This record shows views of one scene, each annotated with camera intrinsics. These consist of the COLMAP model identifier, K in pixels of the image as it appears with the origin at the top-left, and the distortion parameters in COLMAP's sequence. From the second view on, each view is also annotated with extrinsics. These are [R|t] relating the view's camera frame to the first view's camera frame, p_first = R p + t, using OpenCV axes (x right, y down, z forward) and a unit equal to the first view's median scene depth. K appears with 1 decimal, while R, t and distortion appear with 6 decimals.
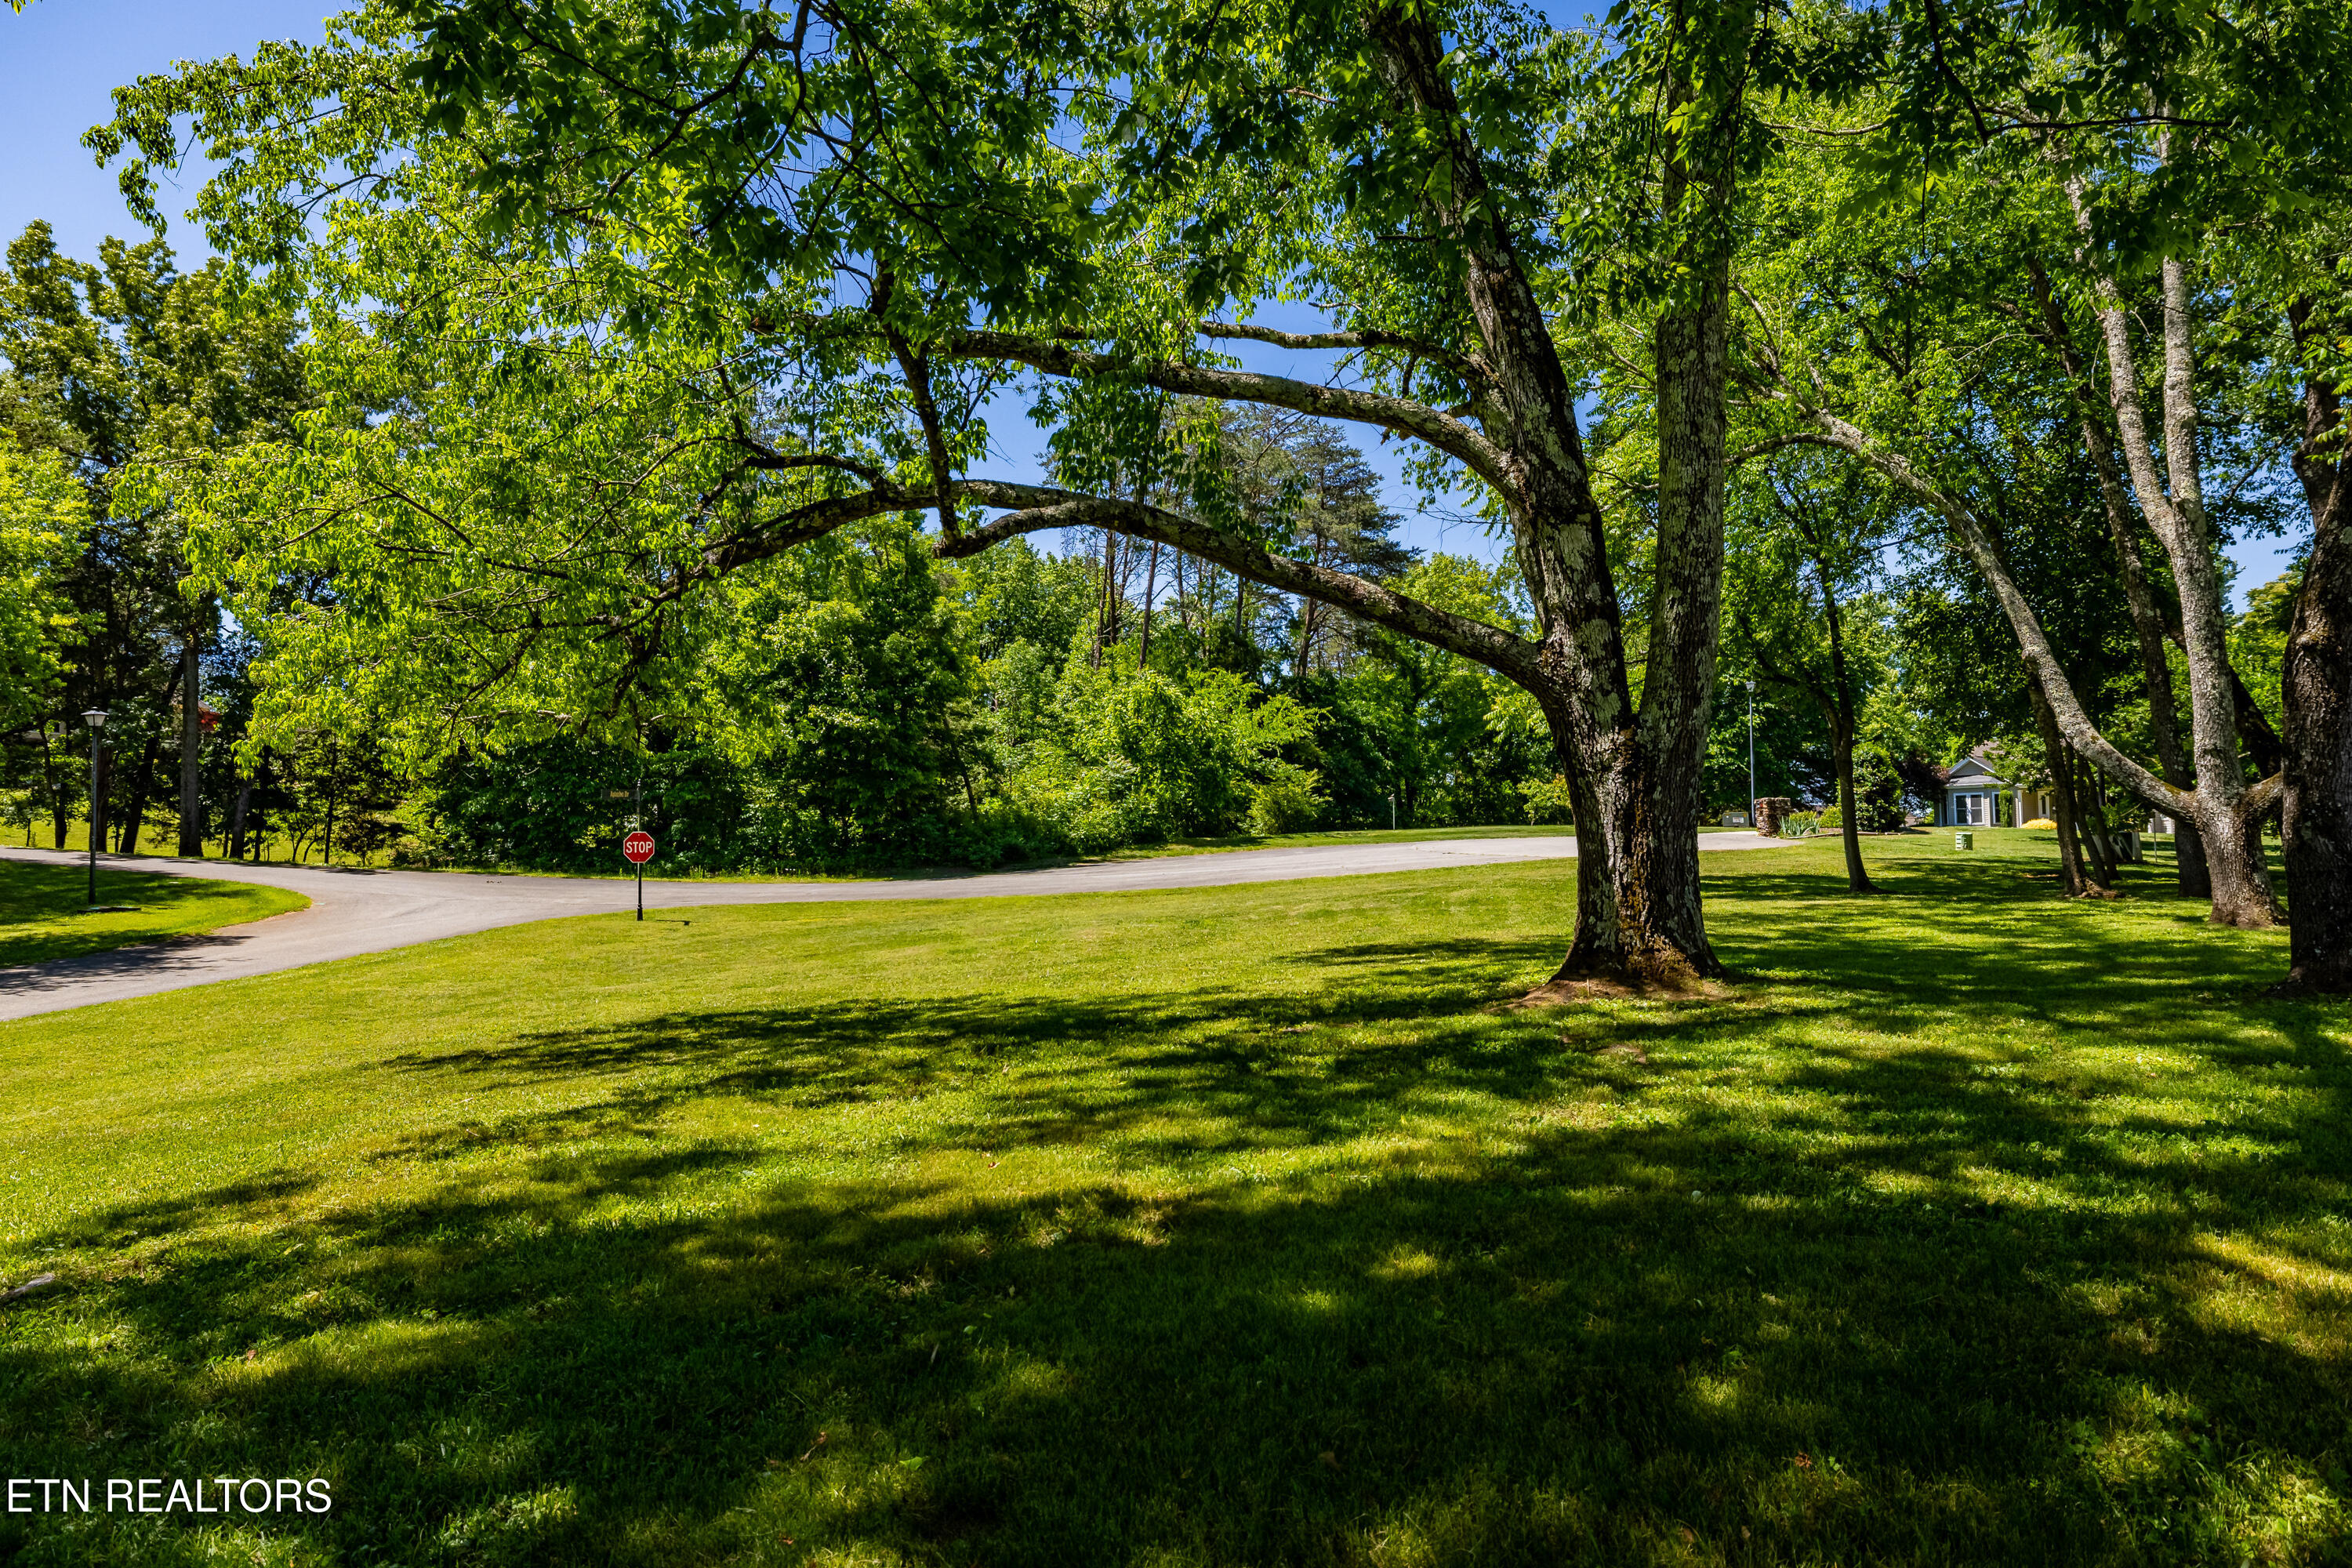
lens RADIAL K [[1505.4, 0, 1176.0], [0, 1505.4, 784.0], [0, 0, 1]] dist [0.000319, 0.002469]
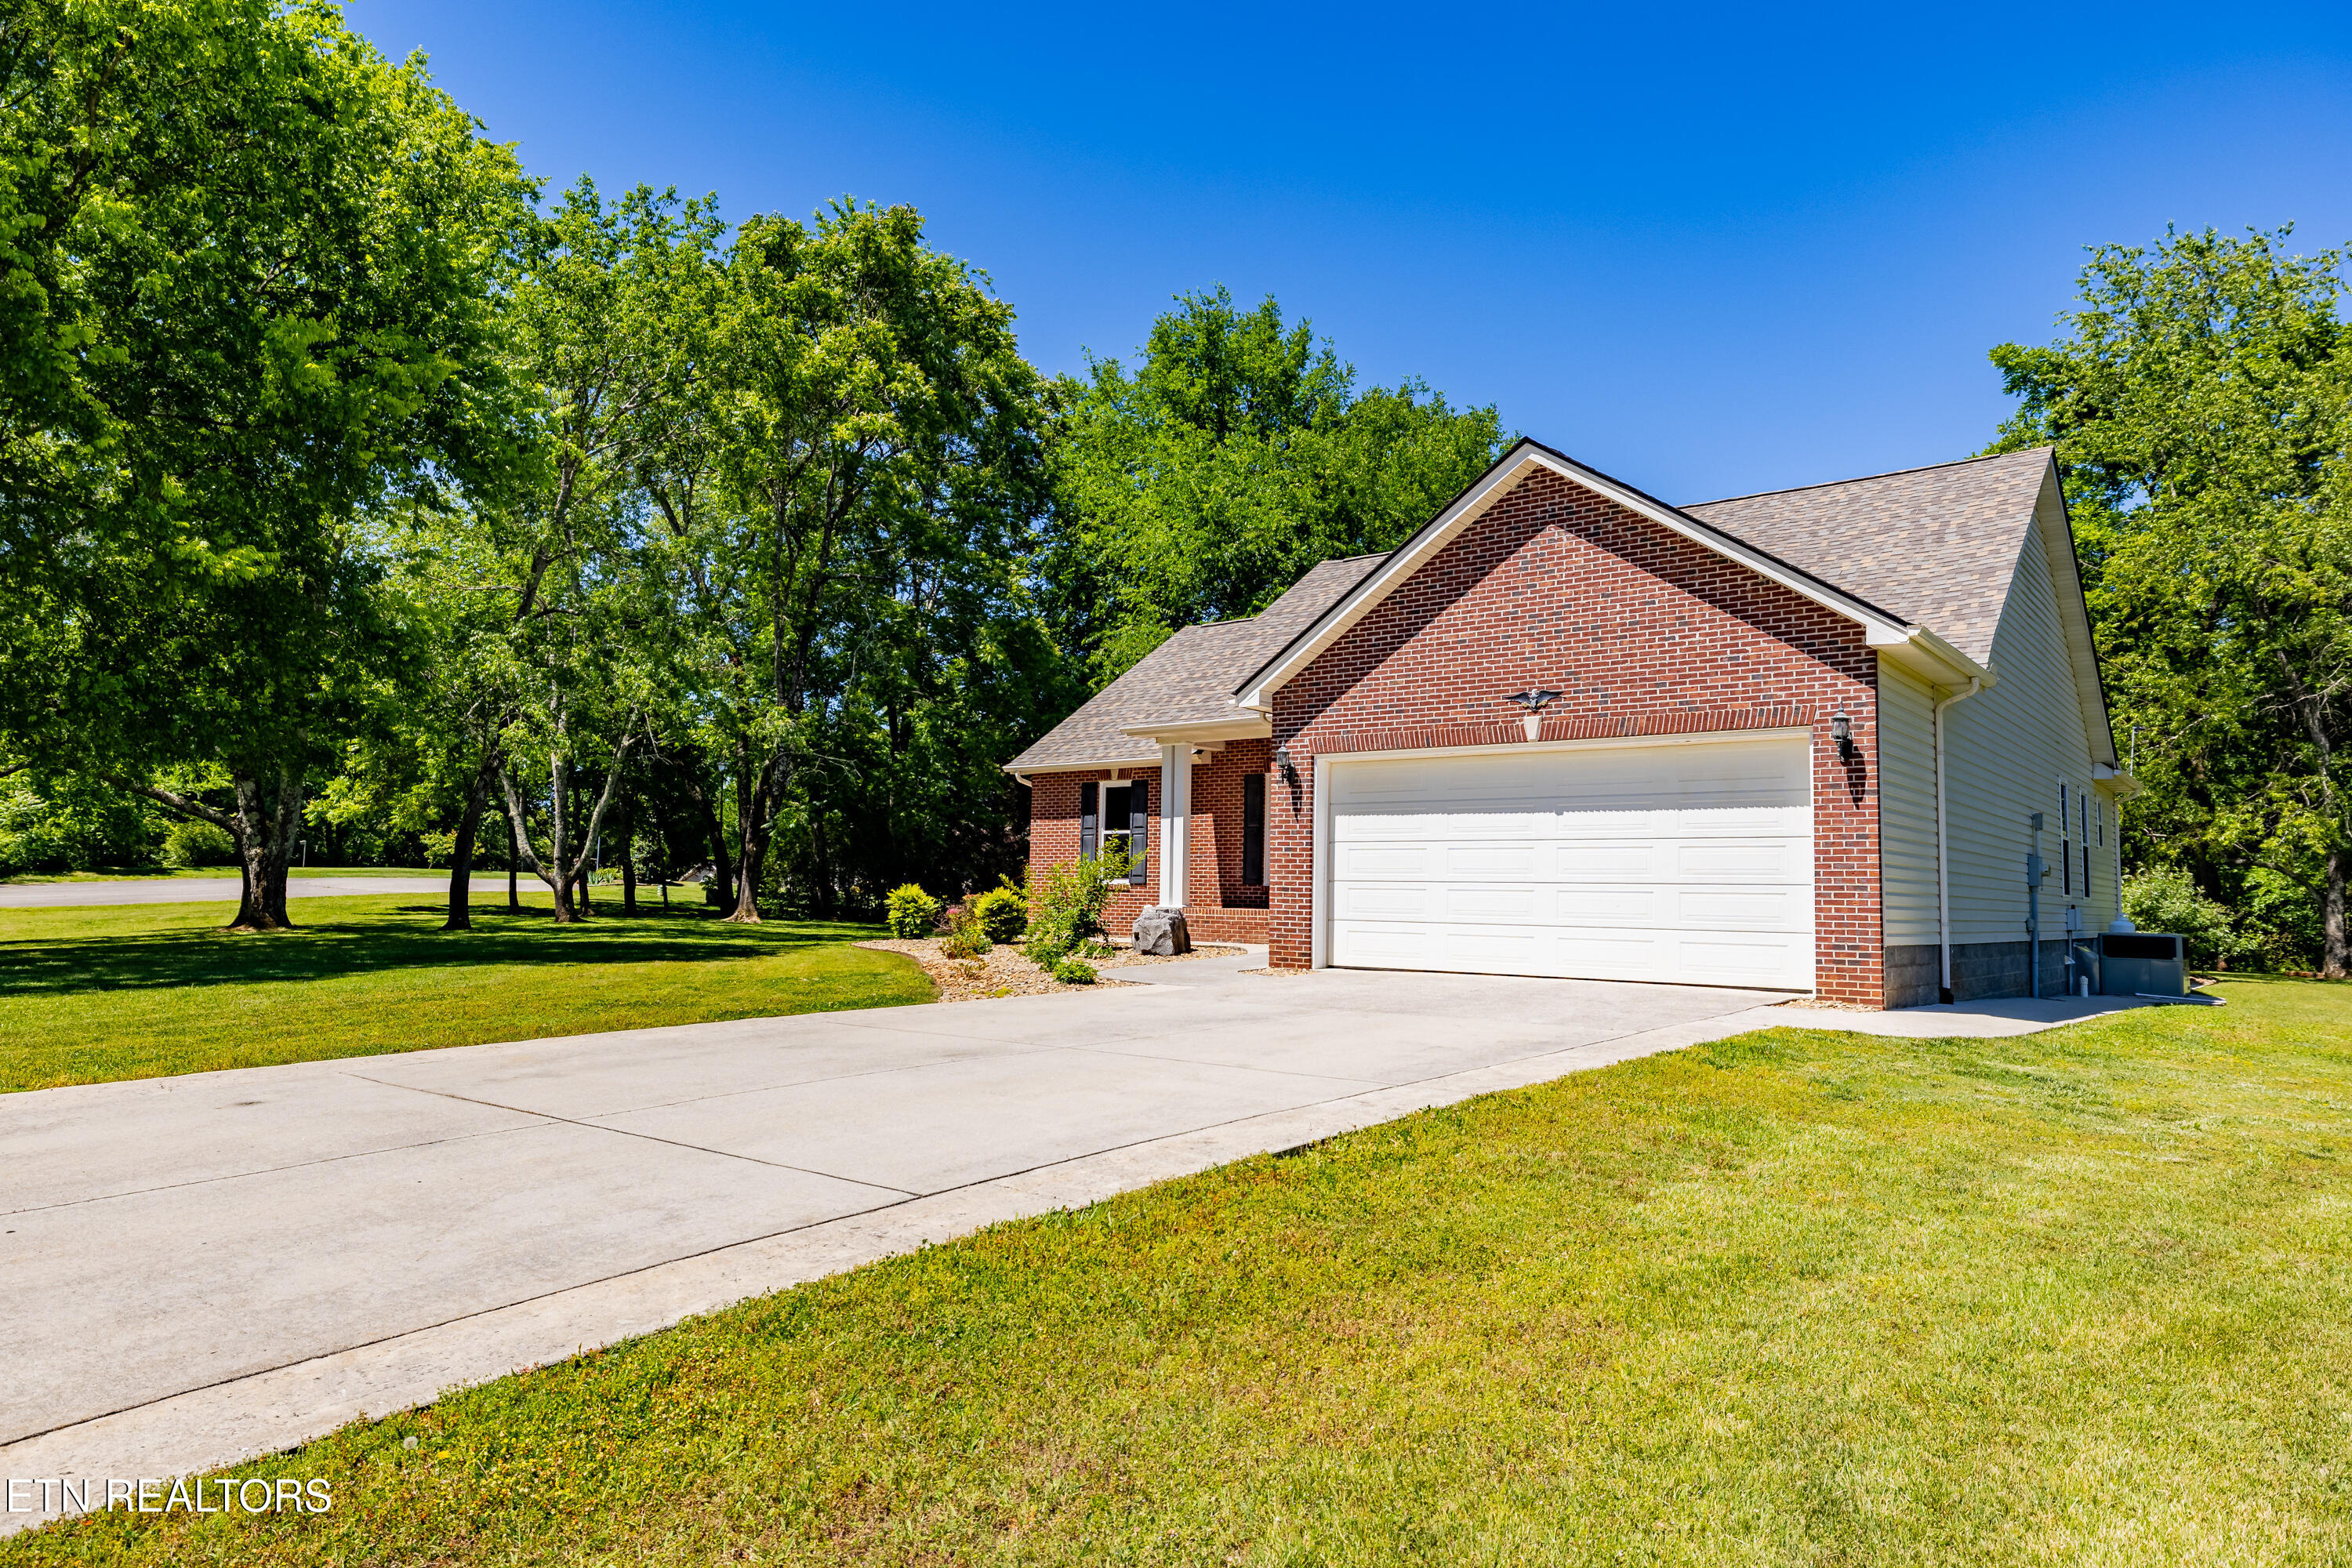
lens RADIAL K [[1437.6, 0, 1176.0], [0, 1437.6, 784.0], [0, 0, 1]] dist [0.001507, 0.000330]
pose [[0.795516, 0.078517, 0.600824, -0.000082], [-0.059014, 0.996895, -0.052139, -0.019490], [-0.603052, 0.006021, 0.797679, -0.398904]]
